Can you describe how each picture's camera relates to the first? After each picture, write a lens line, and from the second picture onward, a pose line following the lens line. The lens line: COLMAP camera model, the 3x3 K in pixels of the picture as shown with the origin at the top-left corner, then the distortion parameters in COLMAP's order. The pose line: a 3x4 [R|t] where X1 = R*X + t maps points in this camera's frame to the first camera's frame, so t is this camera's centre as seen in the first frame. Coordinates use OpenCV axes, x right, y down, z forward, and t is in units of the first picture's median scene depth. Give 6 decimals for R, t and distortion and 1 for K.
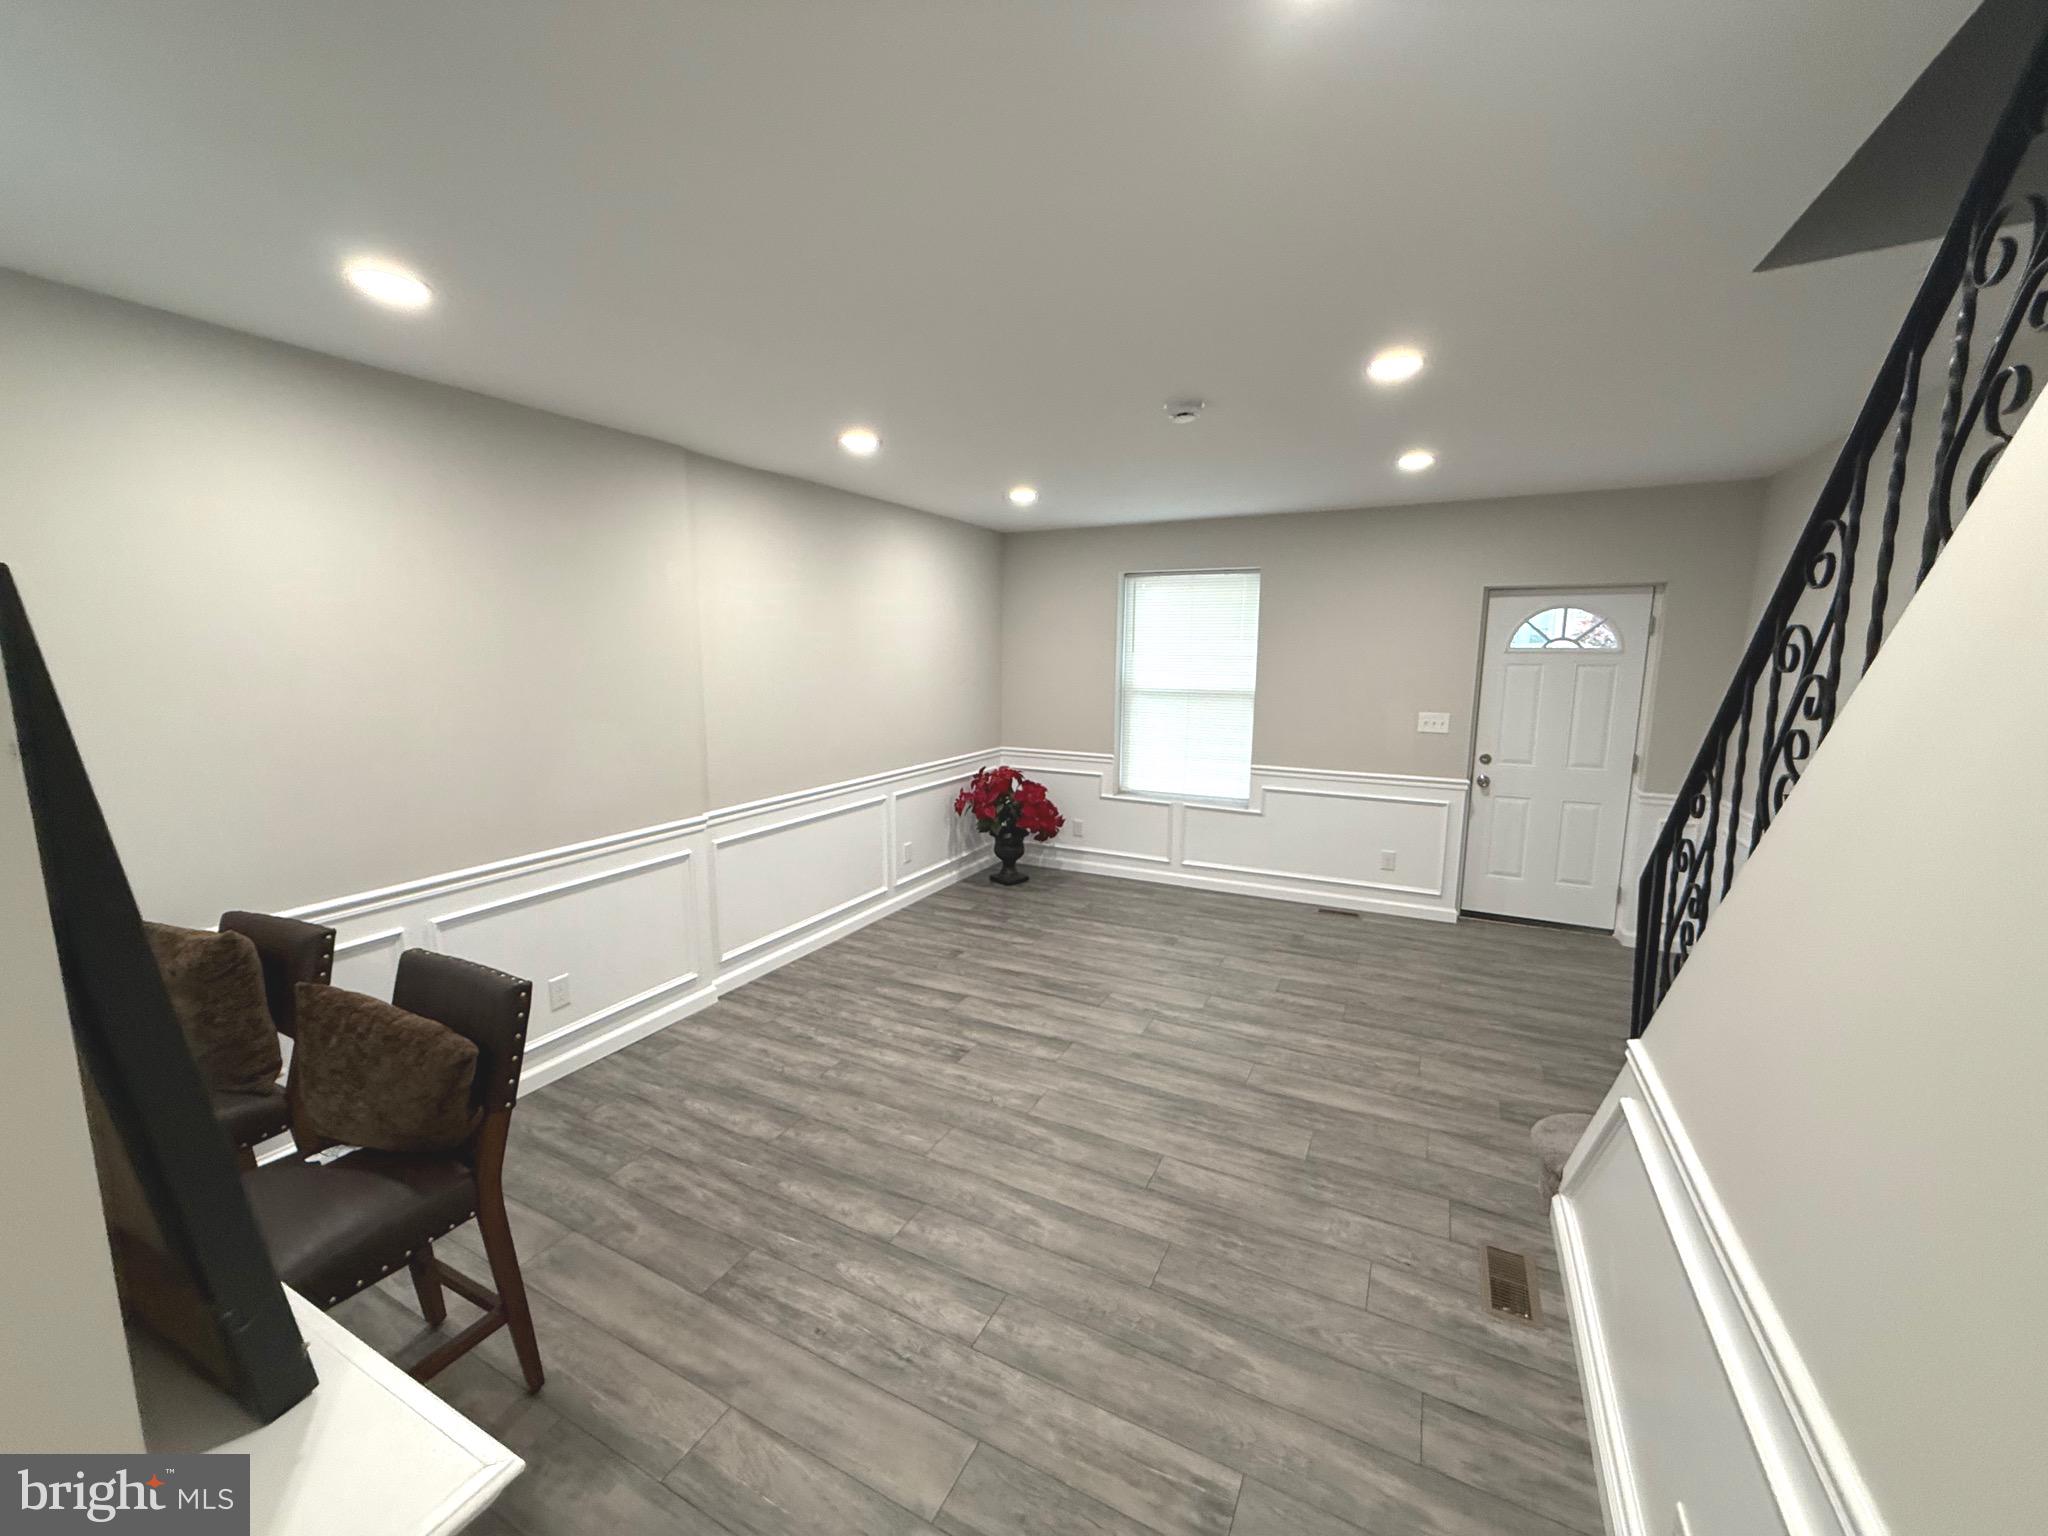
lens RADIAL K [[813.3, 0, 1023.3], [0, 813.3, 764.3], [0, 0, 1]] dist [0.001355, -0.000693]
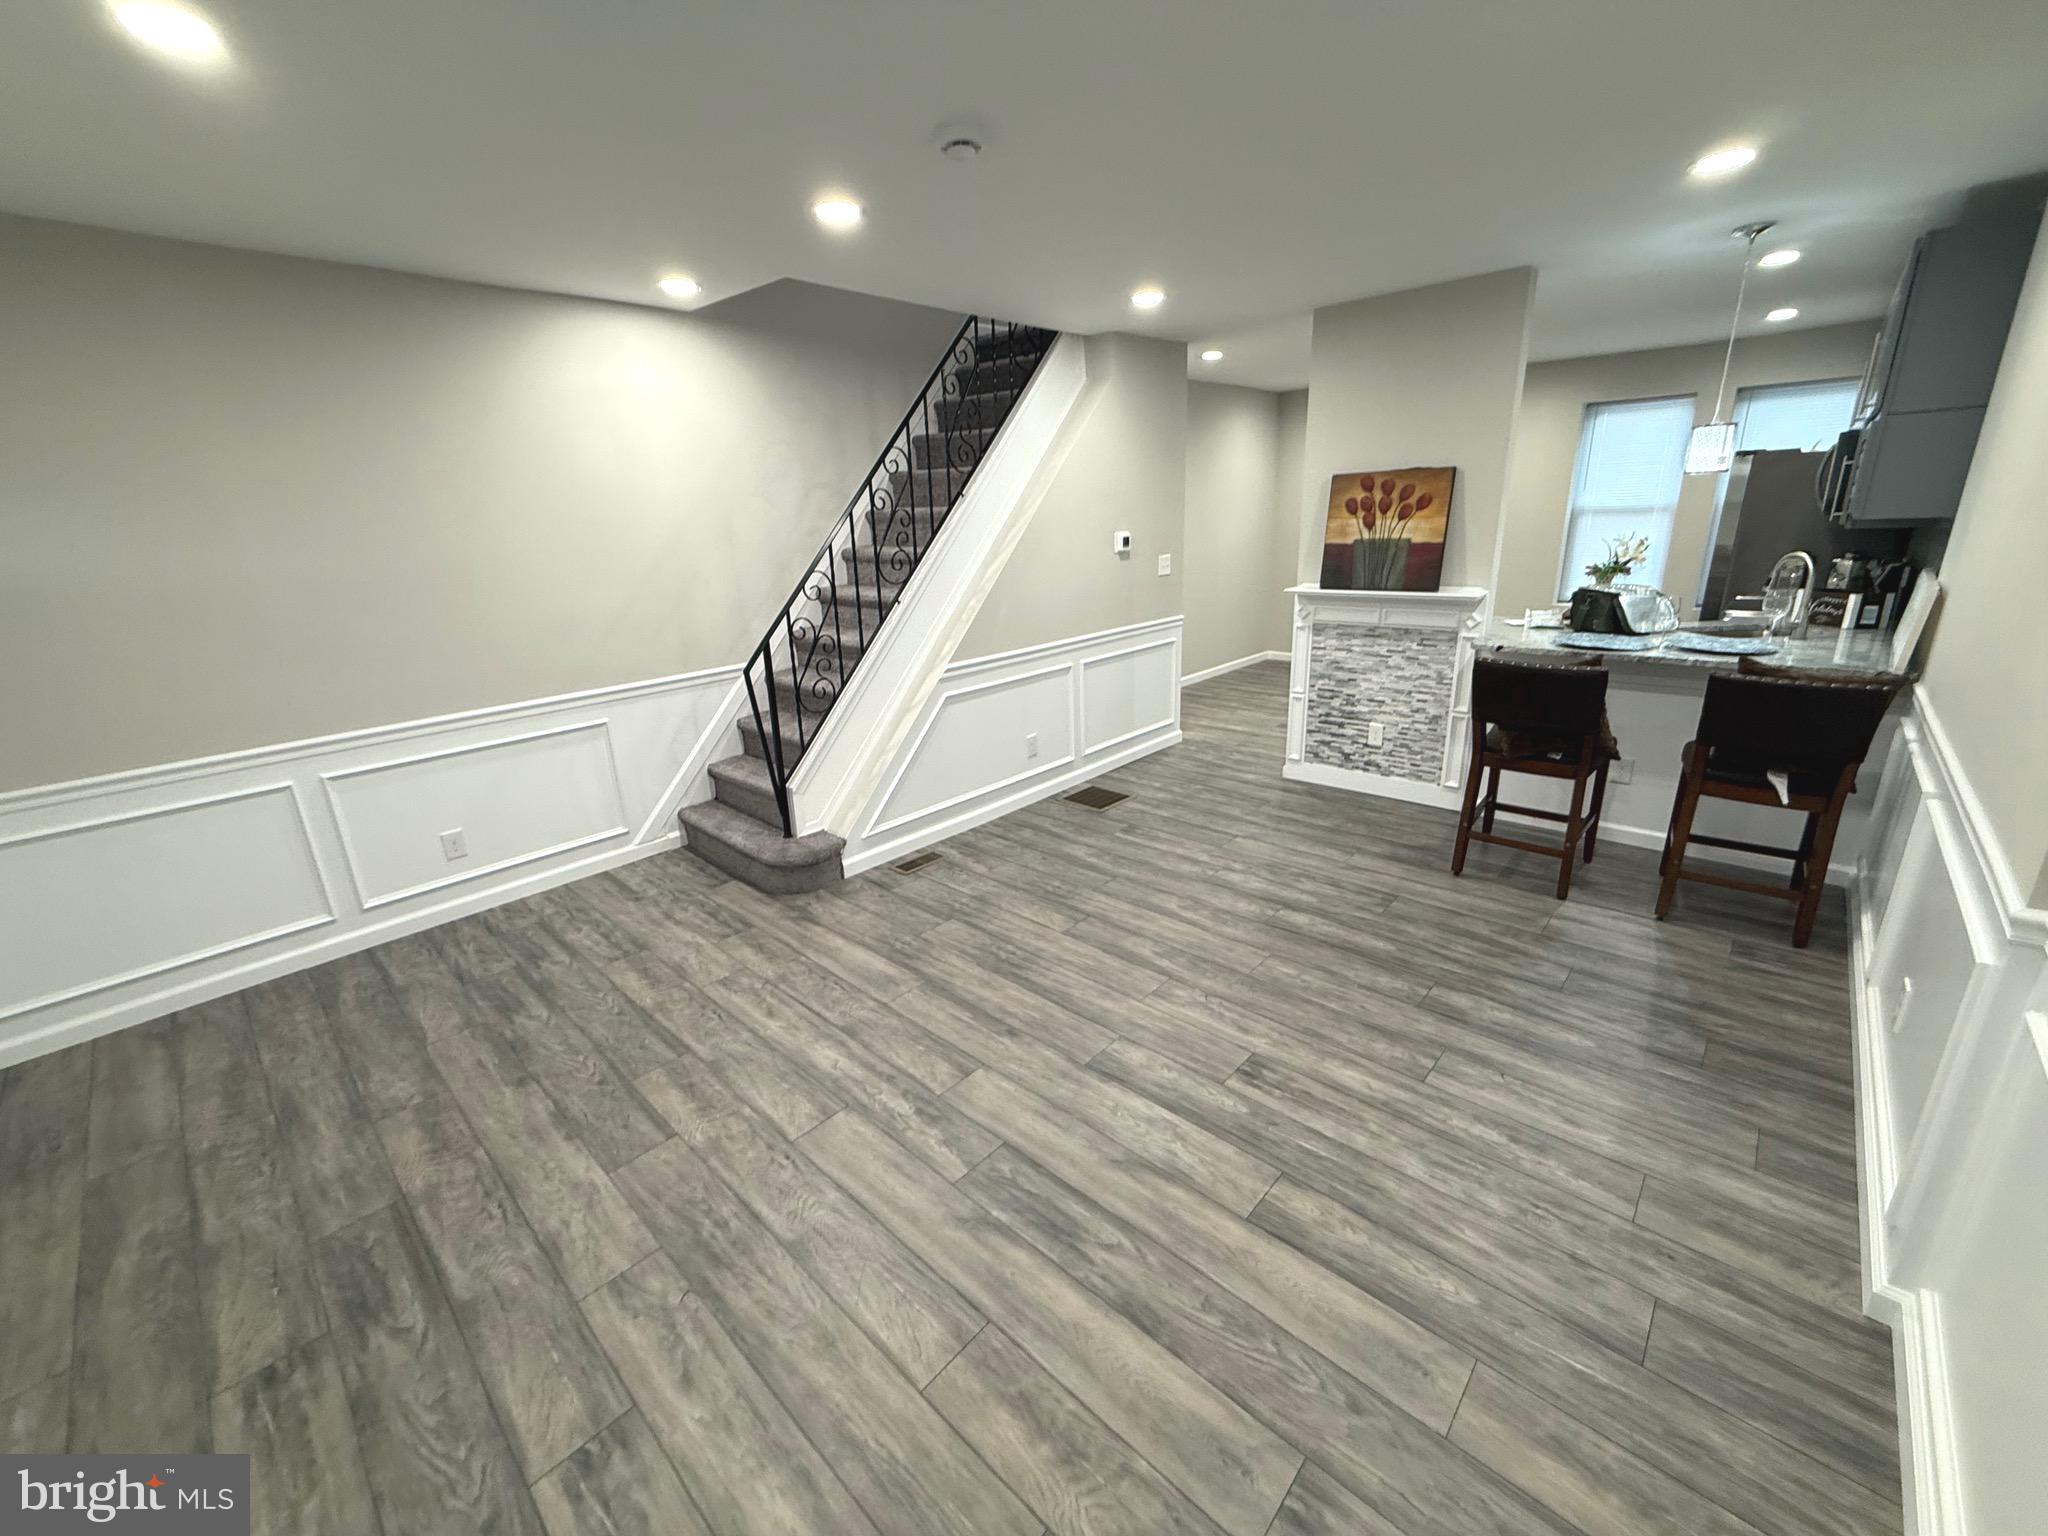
lens RADIAL K [[813.3, 0, 1018.4], [0, 813.3, 769.2], [0, 0, 1]] dist [0.001355, -0.000693]
pose [[-0.959563, -0.051278, 0.276783, -0.067094], [0.076023, 0.899523, 0.430209, -0.200442], [-0.271033, 0.433854, -0.859251, 1.552056]]
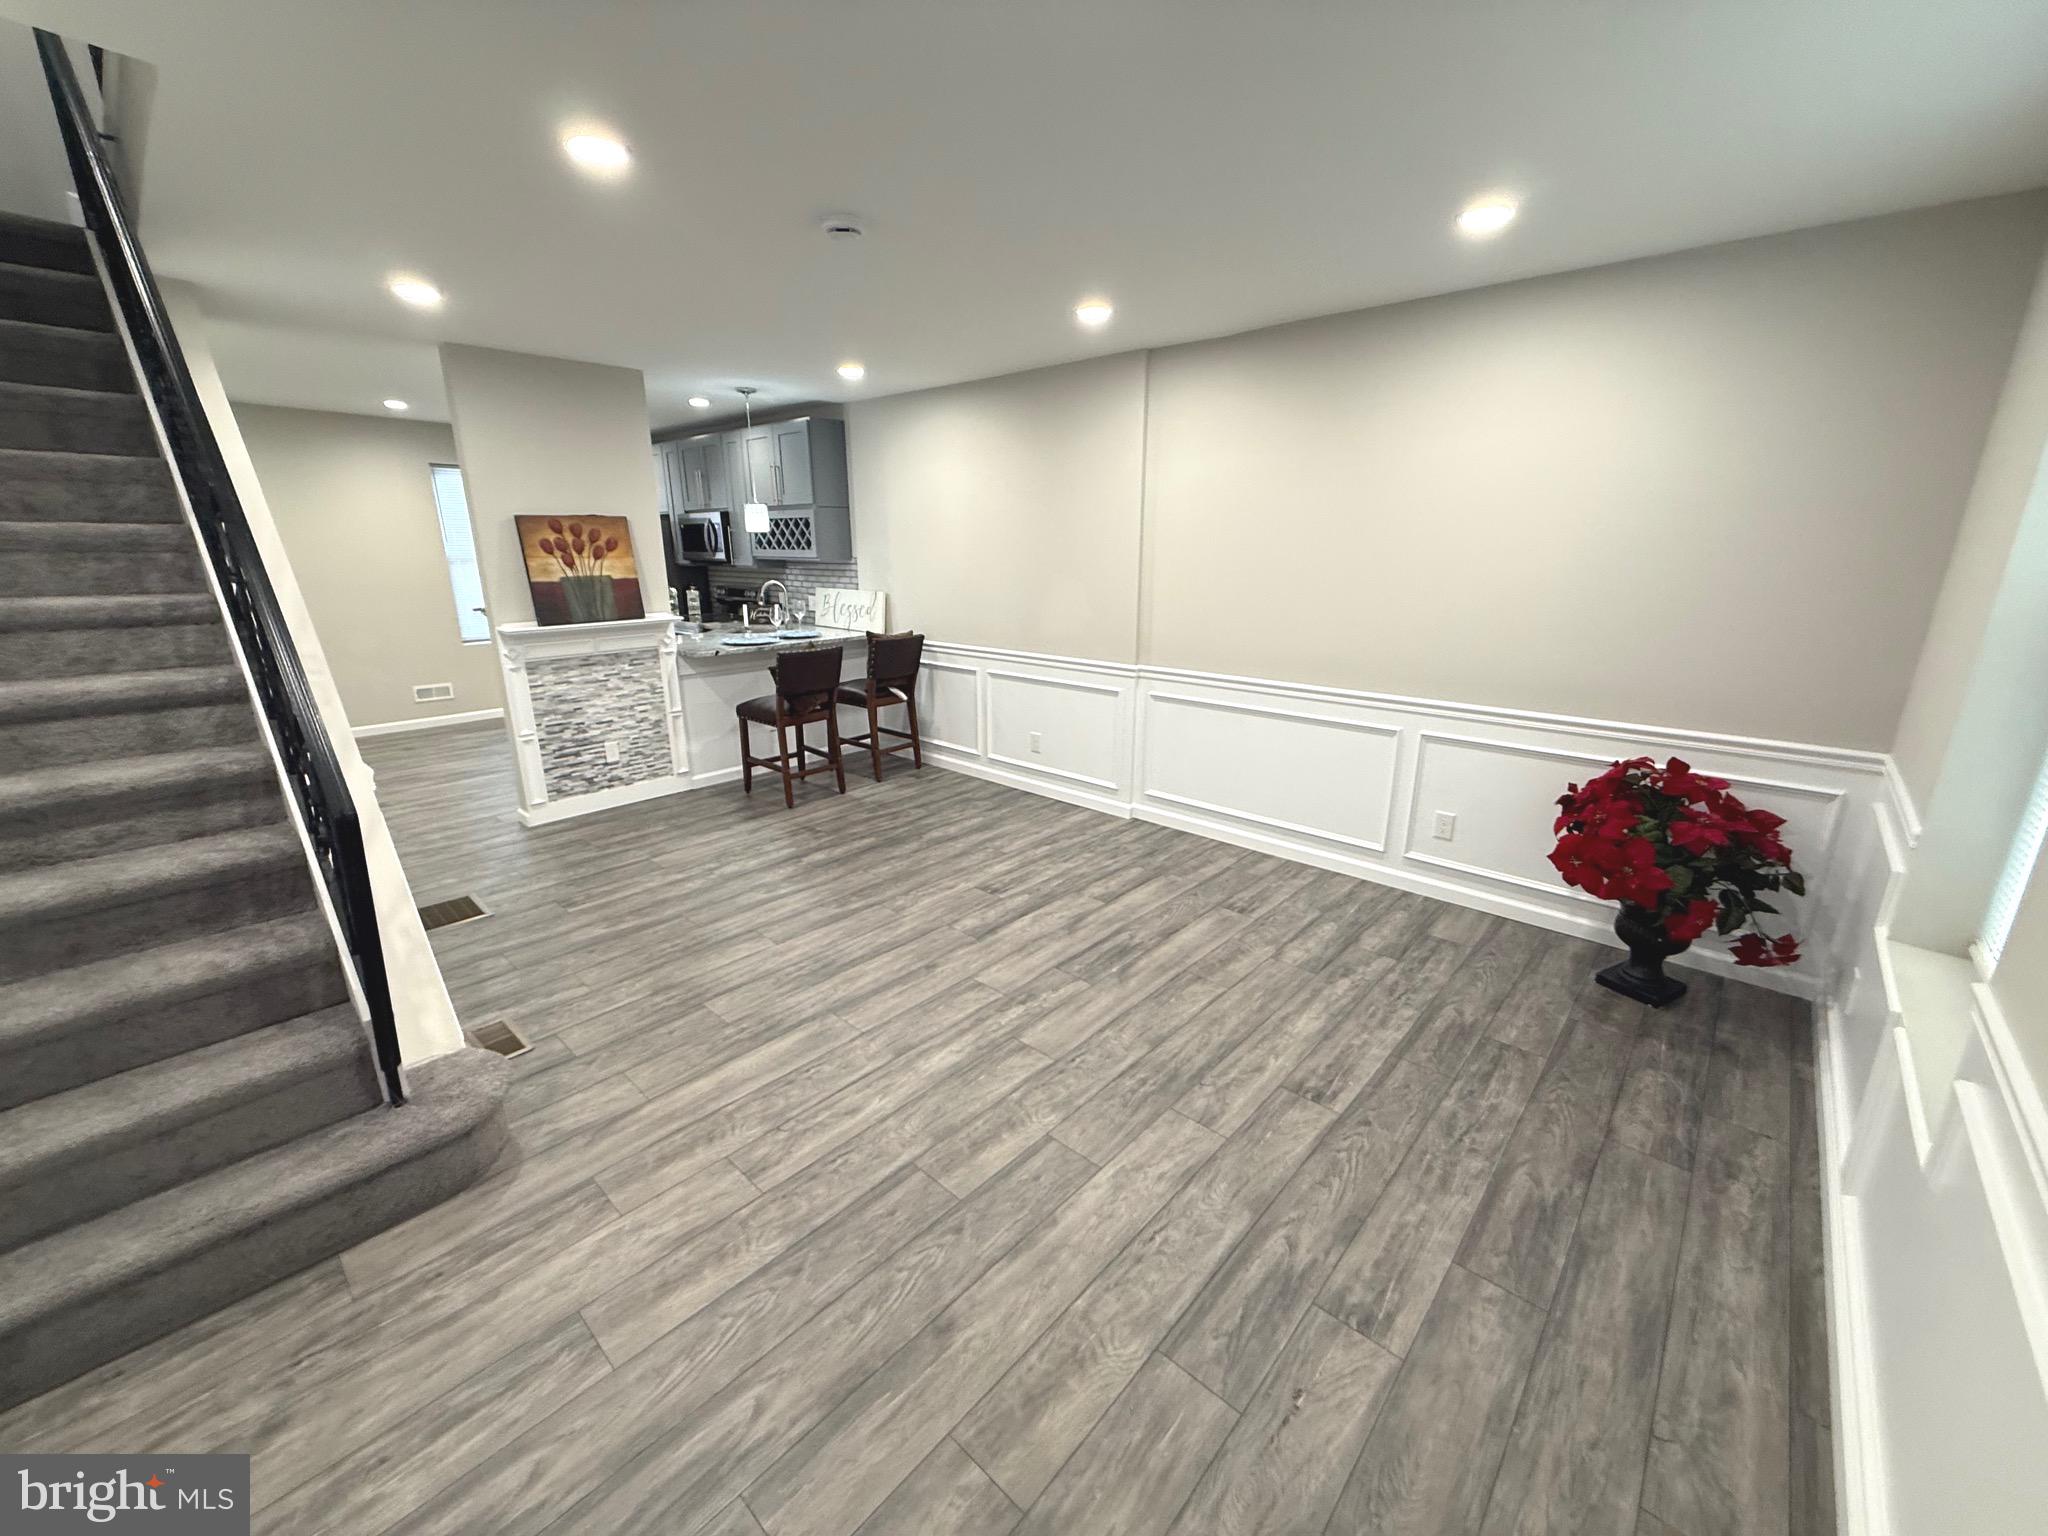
lens RADIAL K [[813.3, 0, 1012.0], [0, 813.3, 768.8], [0, 0, 1]] dist [0.001355, -0.000693]
pose [[-0.271110, 0.256983, -0.927609, 0.917602], [-0.137706, 0.943433, 0.301614, -0.148124], [0.952647, 0.209508, -0.220386, 1.243017]]
